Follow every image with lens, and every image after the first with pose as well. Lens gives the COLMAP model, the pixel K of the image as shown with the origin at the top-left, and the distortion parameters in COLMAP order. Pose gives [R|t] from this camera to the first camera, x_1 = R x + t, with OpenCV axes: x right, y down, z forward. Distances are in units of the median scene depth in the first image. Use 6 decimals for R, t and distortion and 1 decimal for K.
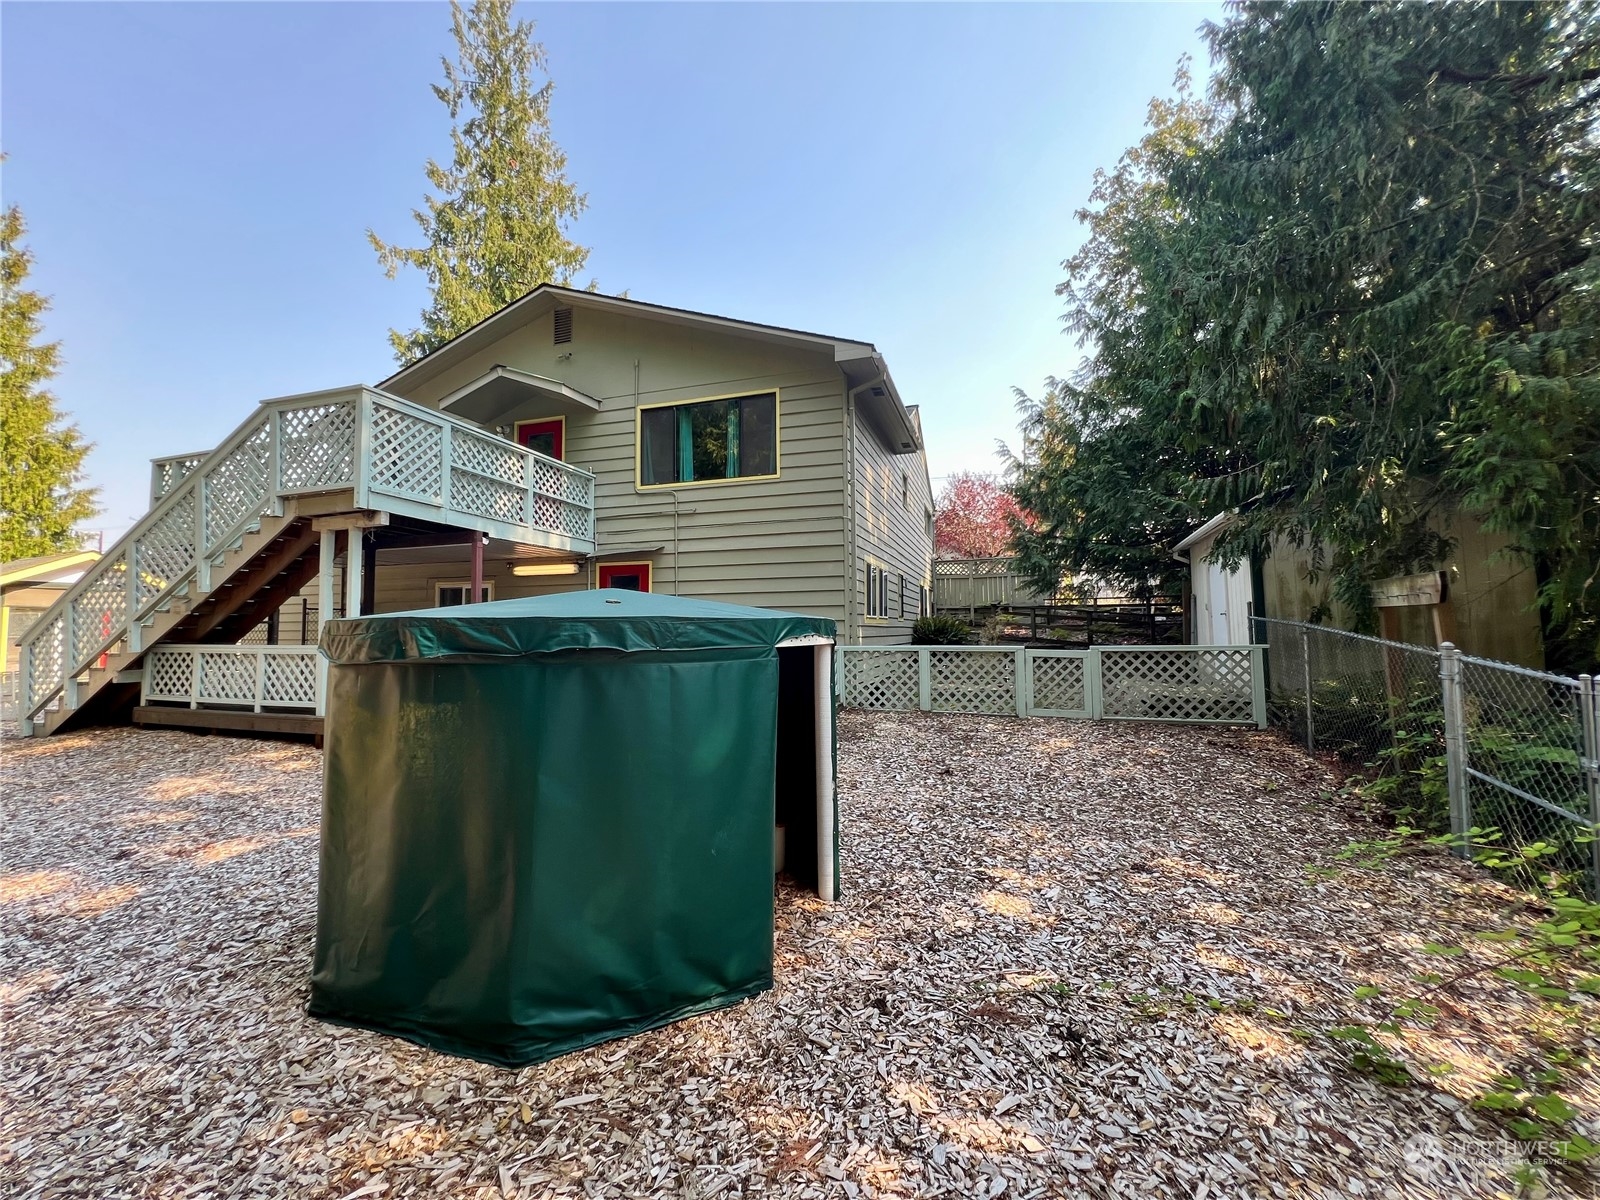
lens RADIAL K [[639.9, 0, 794.4], [0, 639.9, 596.3], [0, 0, 1]] dist [-0.001868, 0.000188]
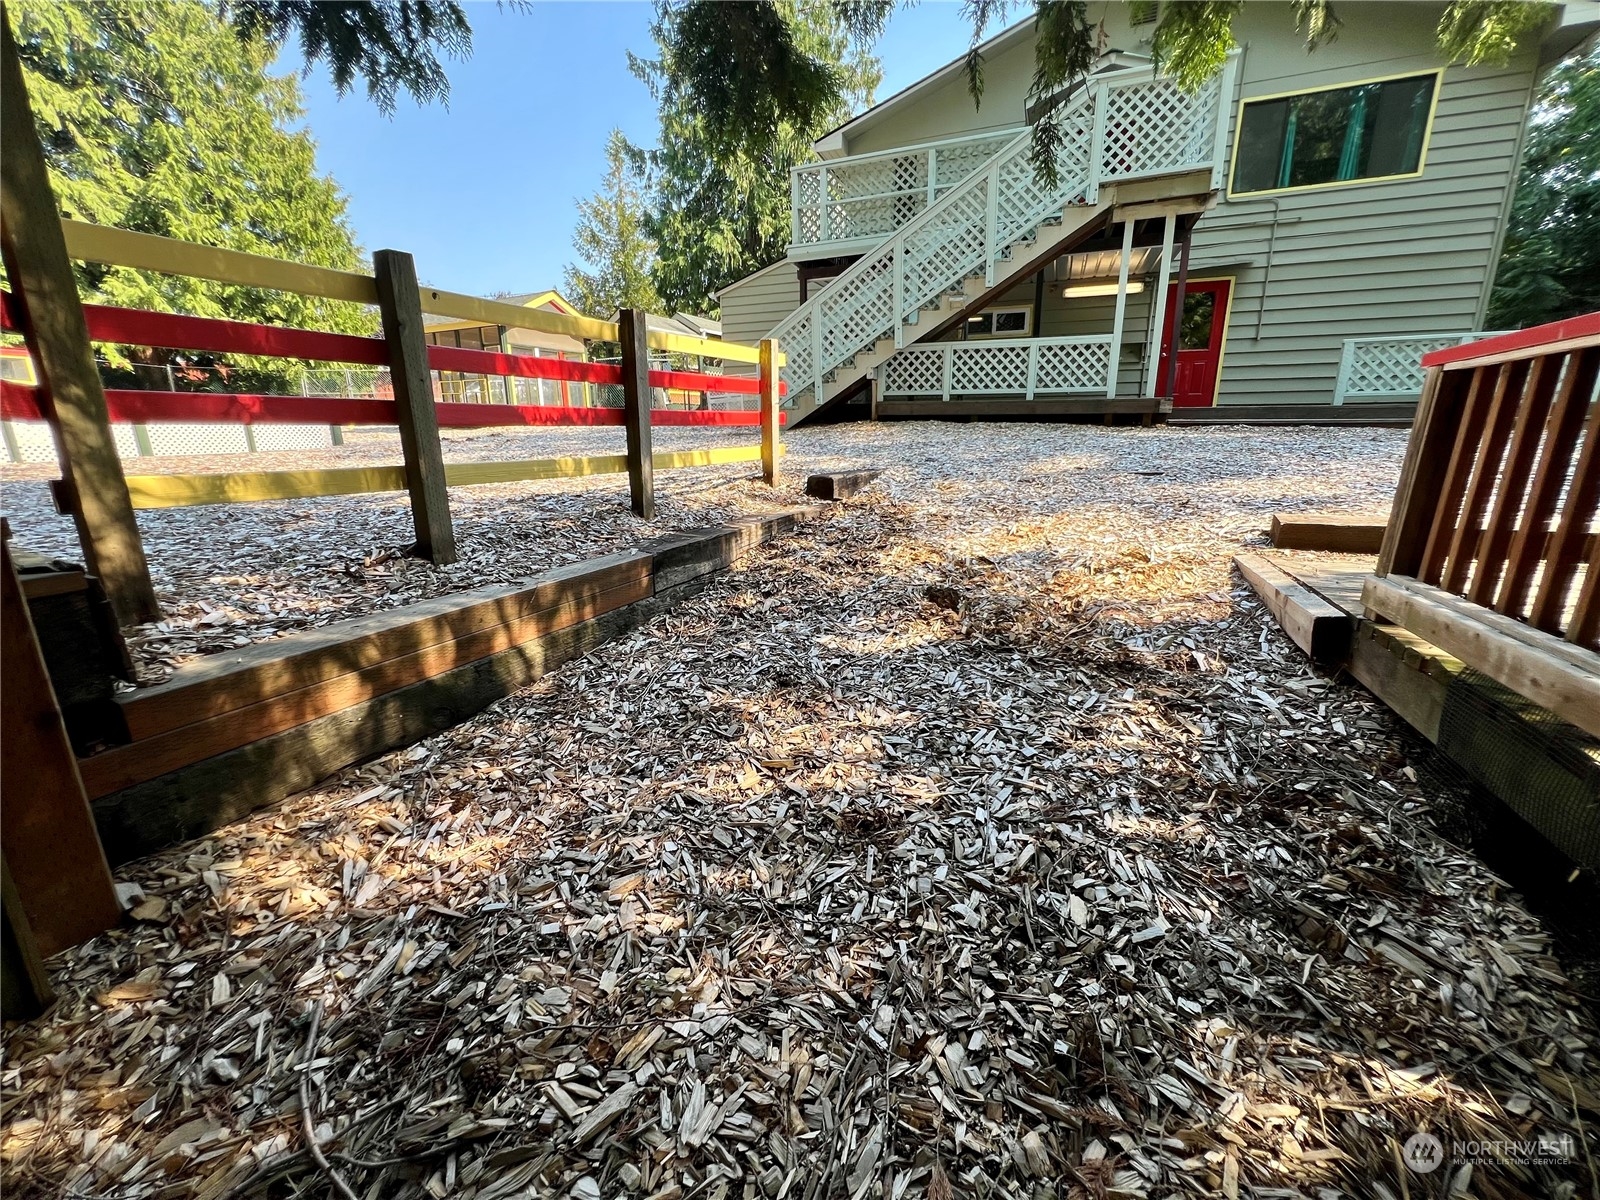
lens RADIAL K [[639.9, 0, 794.2], [0, 639.9, 599.3], [0, 0, 1]] dist [-0.001868, 0.000188]
pose [[0.998086, 0.016714, -0.059537, -1.124623], [0.002406, 0.951555, 0.307471, 0.159215], [0.061792, -0.307025, 0.949693, -0.237719]]
